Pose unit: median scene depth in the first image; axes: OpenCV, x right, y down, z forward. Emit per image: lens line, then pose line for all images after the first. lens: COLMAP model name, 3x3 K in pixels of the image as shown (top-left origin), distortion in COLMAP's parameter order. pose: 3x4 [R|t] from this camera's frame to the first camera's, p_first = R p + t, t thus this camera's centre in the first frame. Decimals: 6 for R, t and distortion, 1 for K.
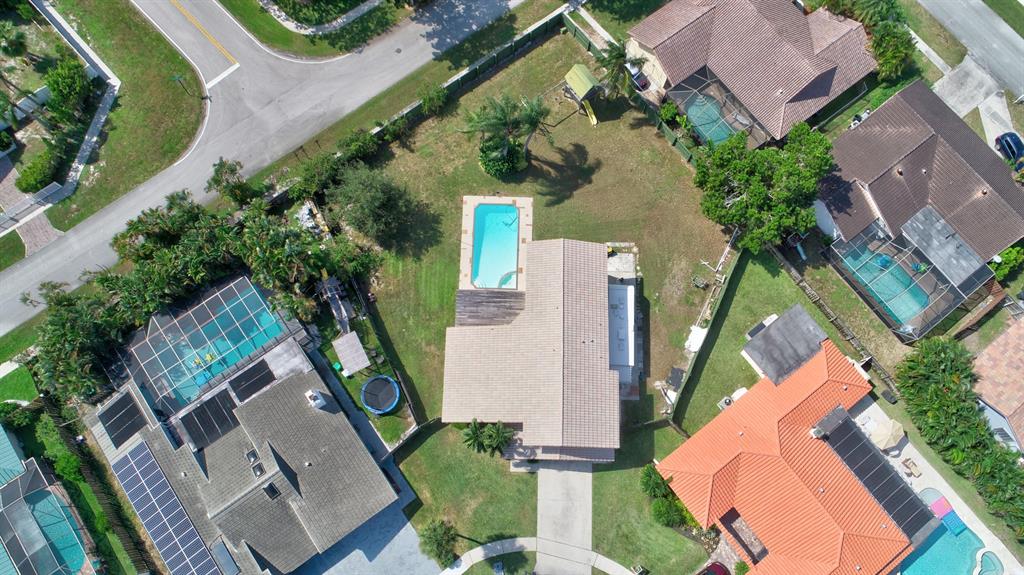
lens RADIAL K [[686.9, 0, 512.0], [0, 686.9, 287.5], [0, 0, 1]] dist [-0.003069, 0.000359]
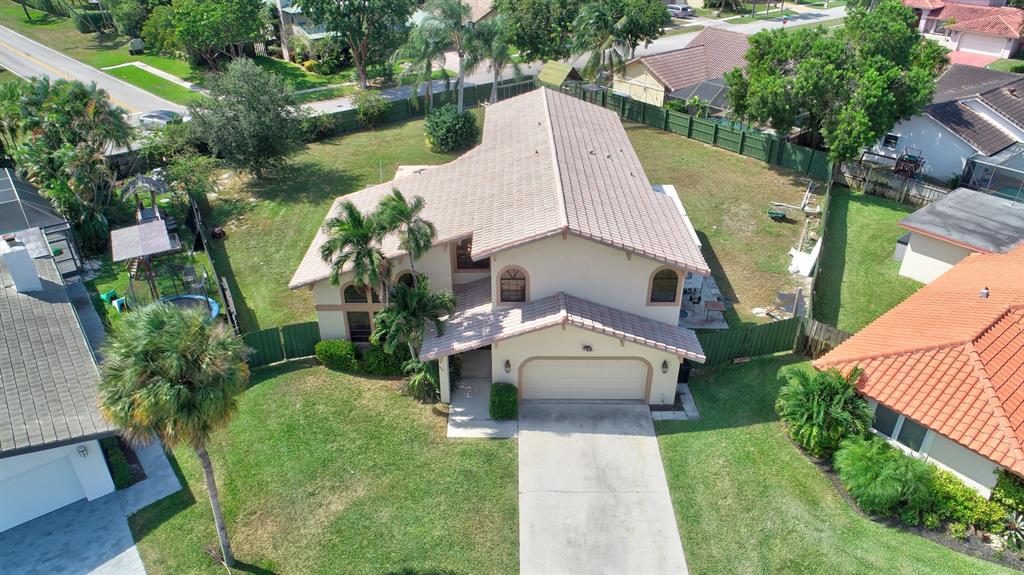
lens RADIAL K [[686.9, 0, 512.0], [0, 686.9, 287.5], [0, 0, 1]] dist [-0.003069, 0.000359]
pose [[0.999601, -0.021003, 0.018913, 0.028037], [0.028236, 0.712849, -0.700749, 0.467788], [0.001236, 0.701003, 0.713157, 0.643035]]
